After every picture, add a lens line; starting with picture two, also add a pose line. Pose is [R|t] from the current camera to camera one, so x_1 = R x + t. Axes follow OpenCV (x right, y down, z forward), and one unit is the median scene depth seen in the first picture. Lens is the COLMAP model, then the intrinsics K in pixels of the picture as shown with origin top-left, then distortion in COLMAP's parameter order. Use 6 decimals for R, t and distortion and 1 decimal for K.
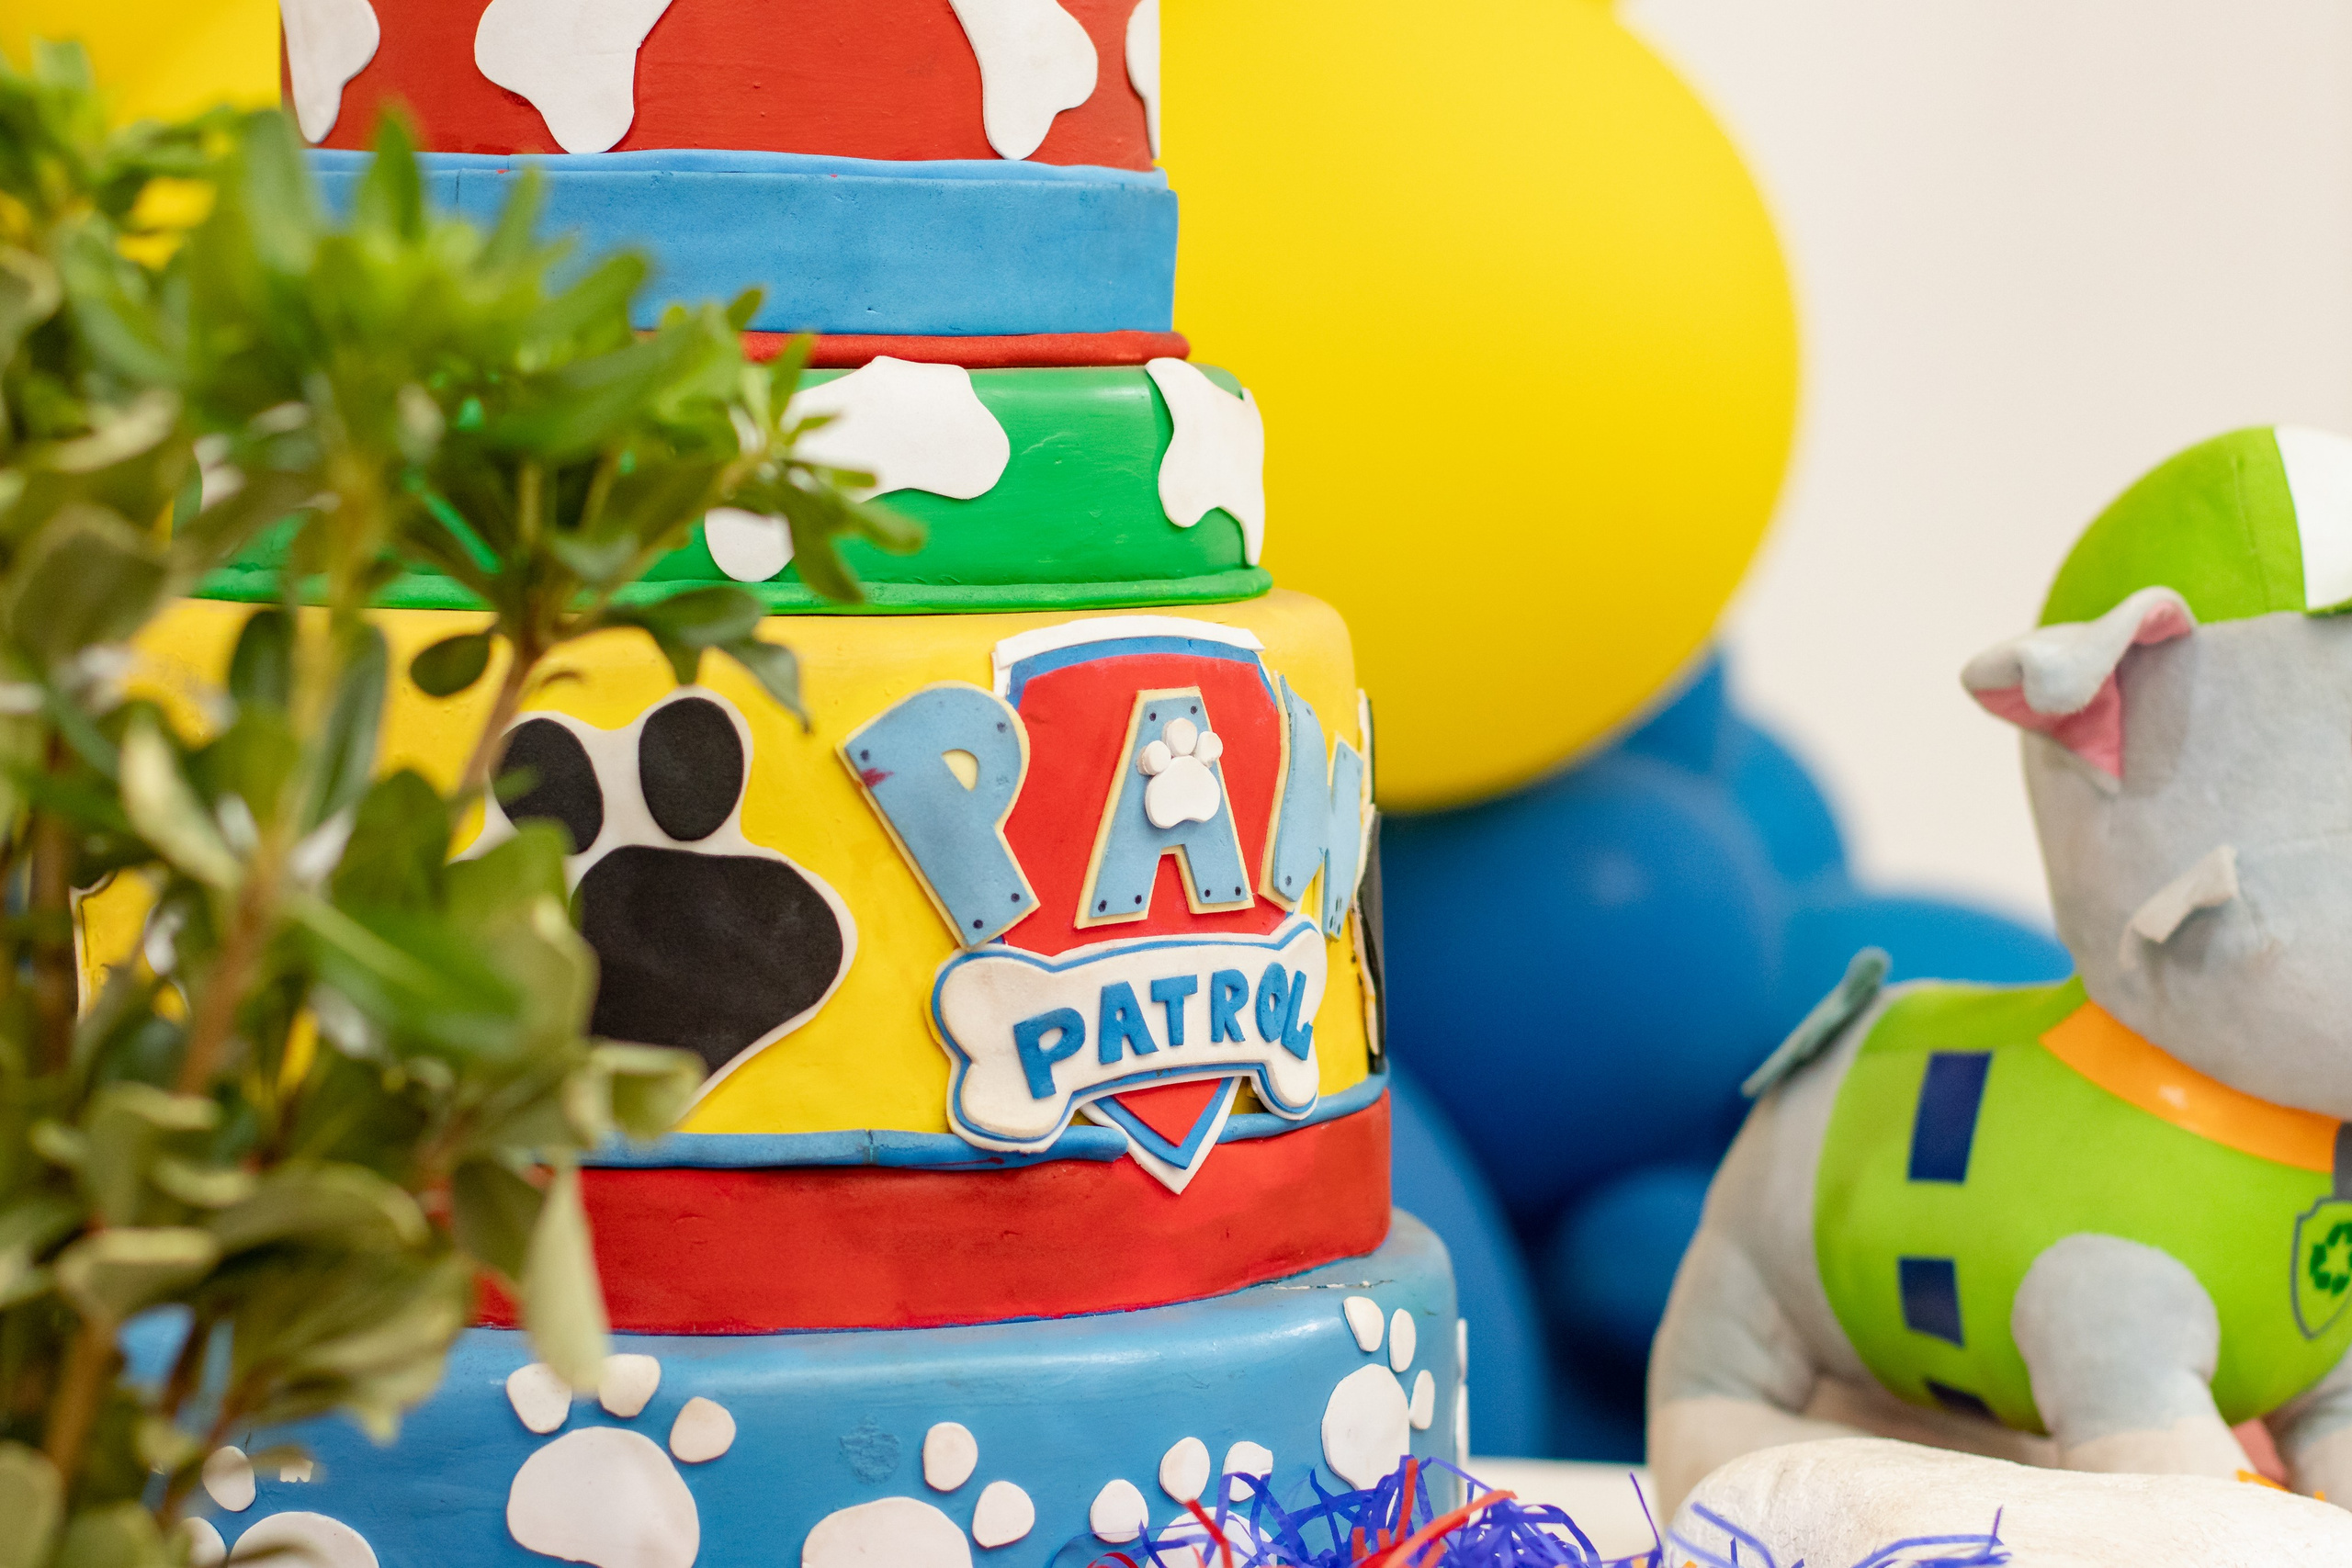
lens RADIAL K [[5803.6, 0, 1176.0], [0, 5803.6, 784.0], [0, 0, 1]] dist [0.015260, 0.140492]
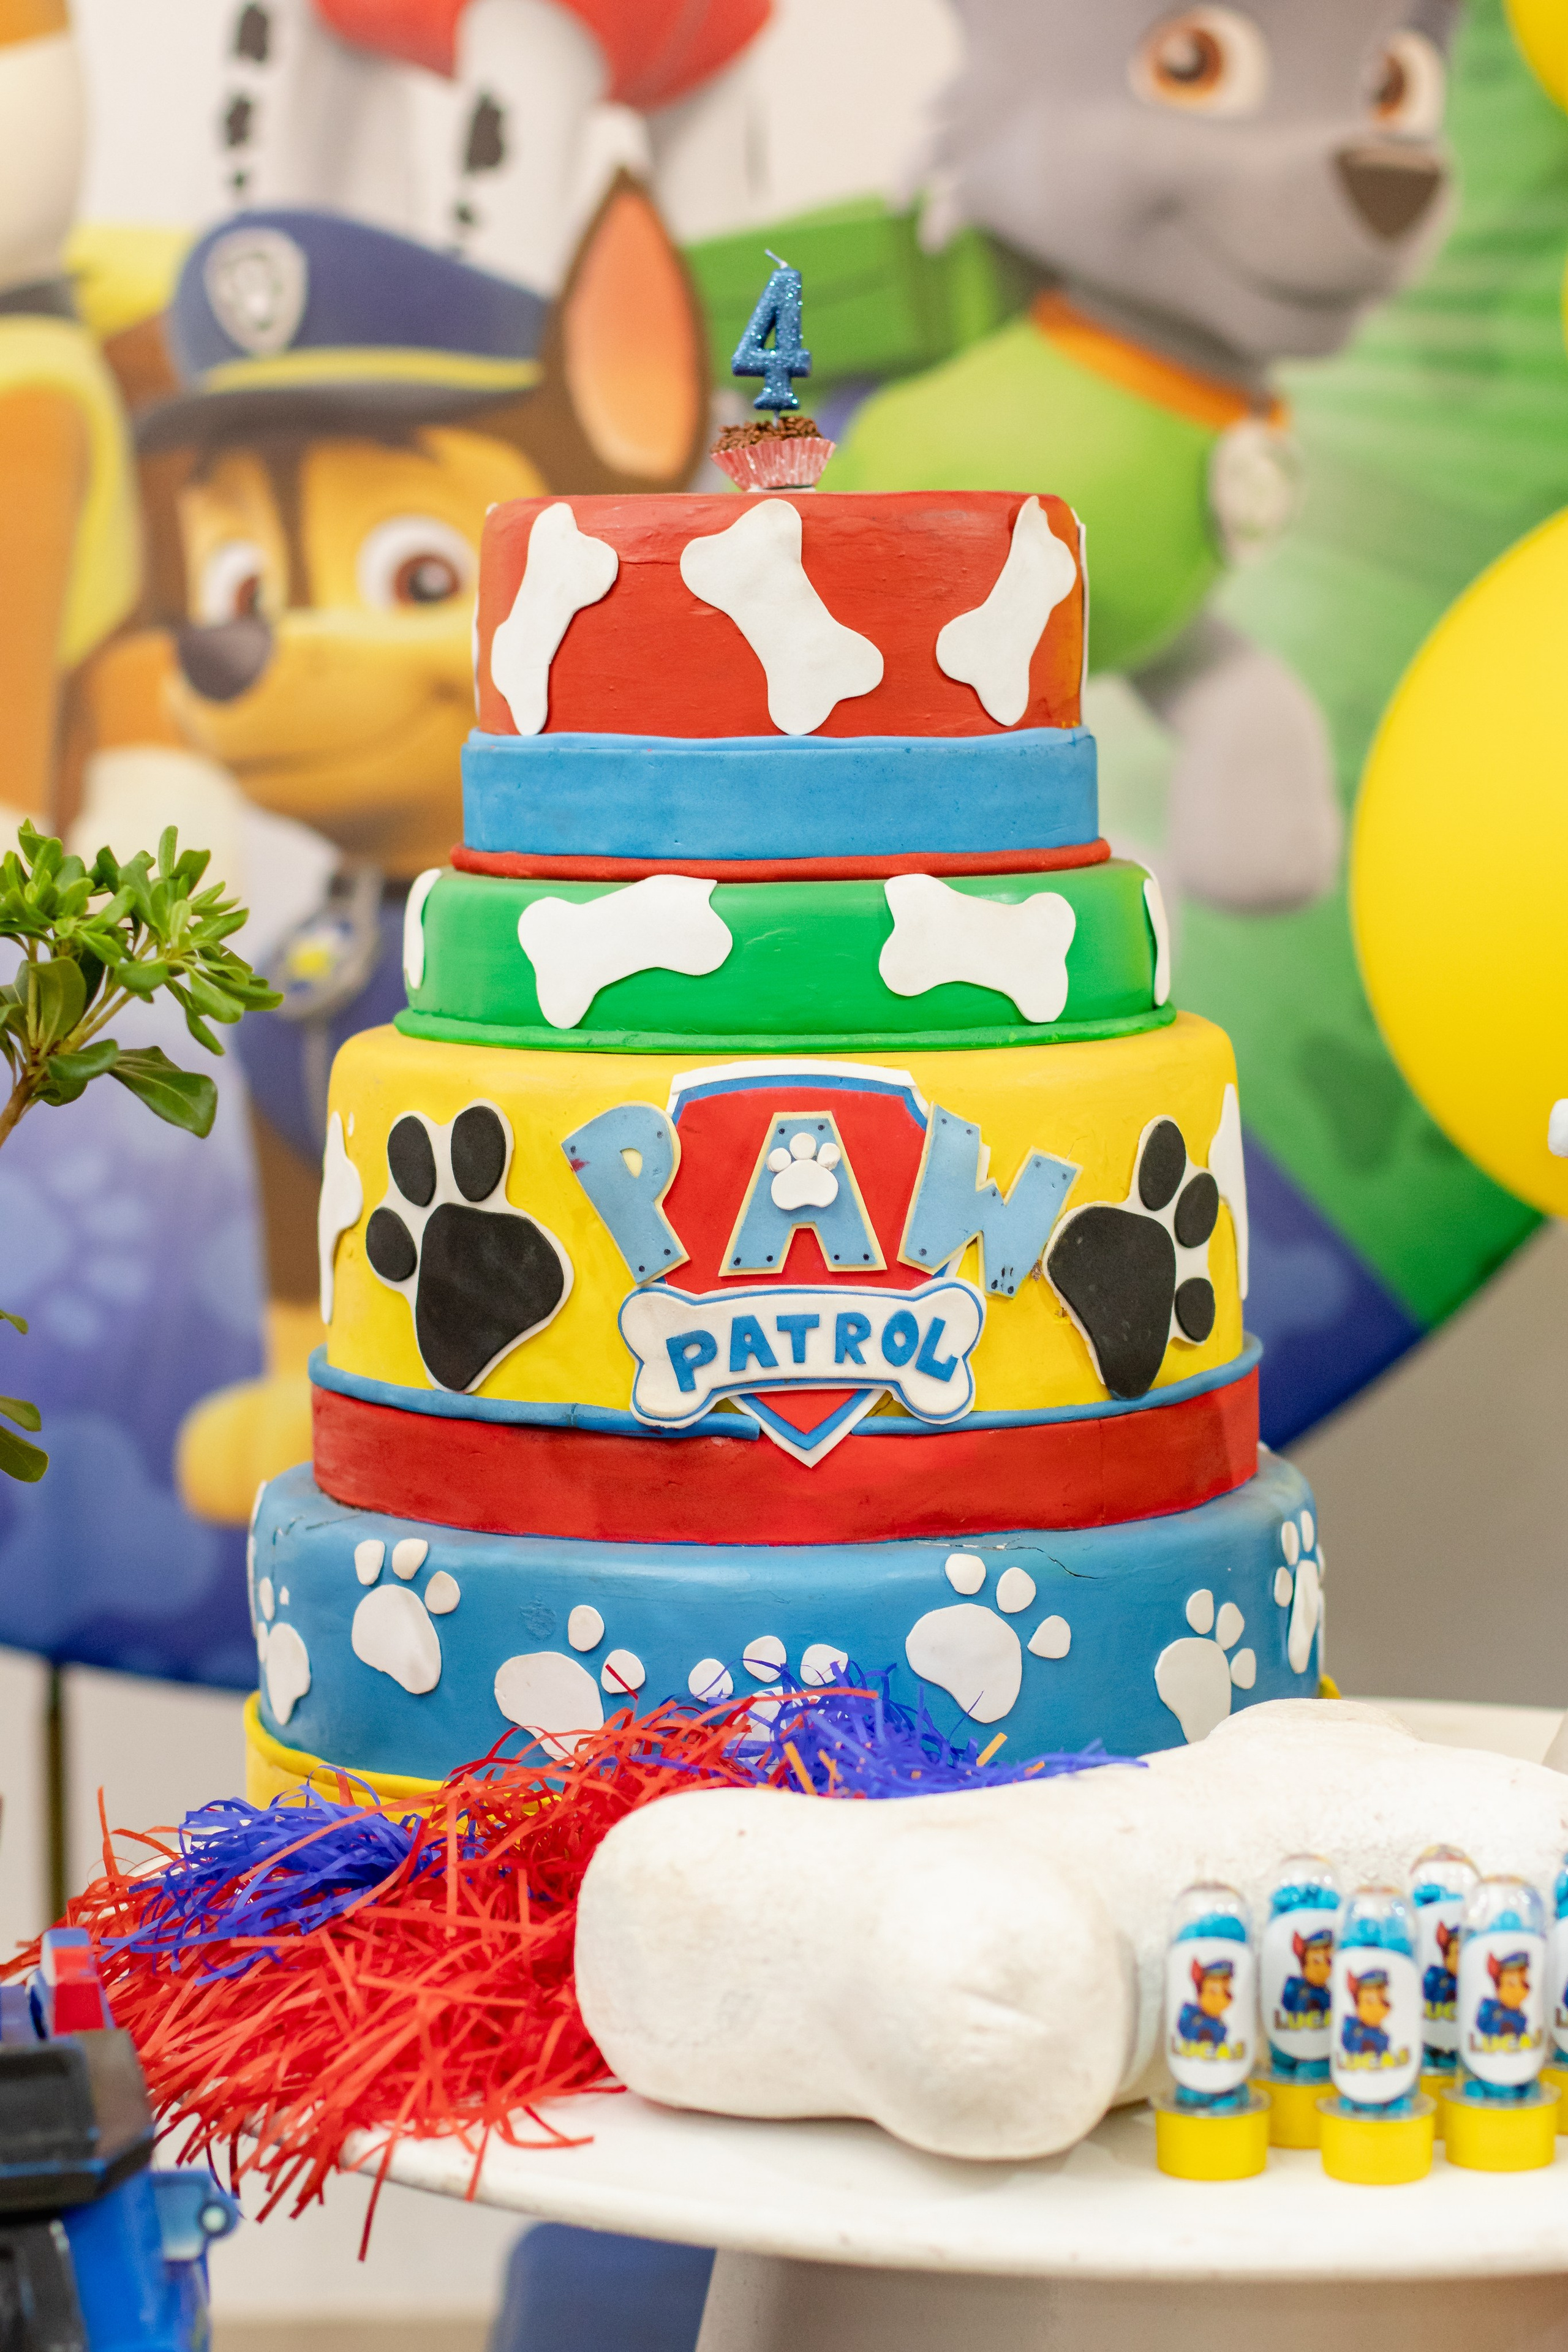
lens RADIAL K [[5804.2, 0, 784.0], [0, 5804.2, 1176.0], [0, 0, 1]] dist [0.015260, 0.140492]
pose [[0.762057, 0.046880, -0.645811, 0.919436], [-0.035367, 0.998900, 0.030777, -0.044586], [0.646543, -0.000613, 0.762877, -0.088694]]
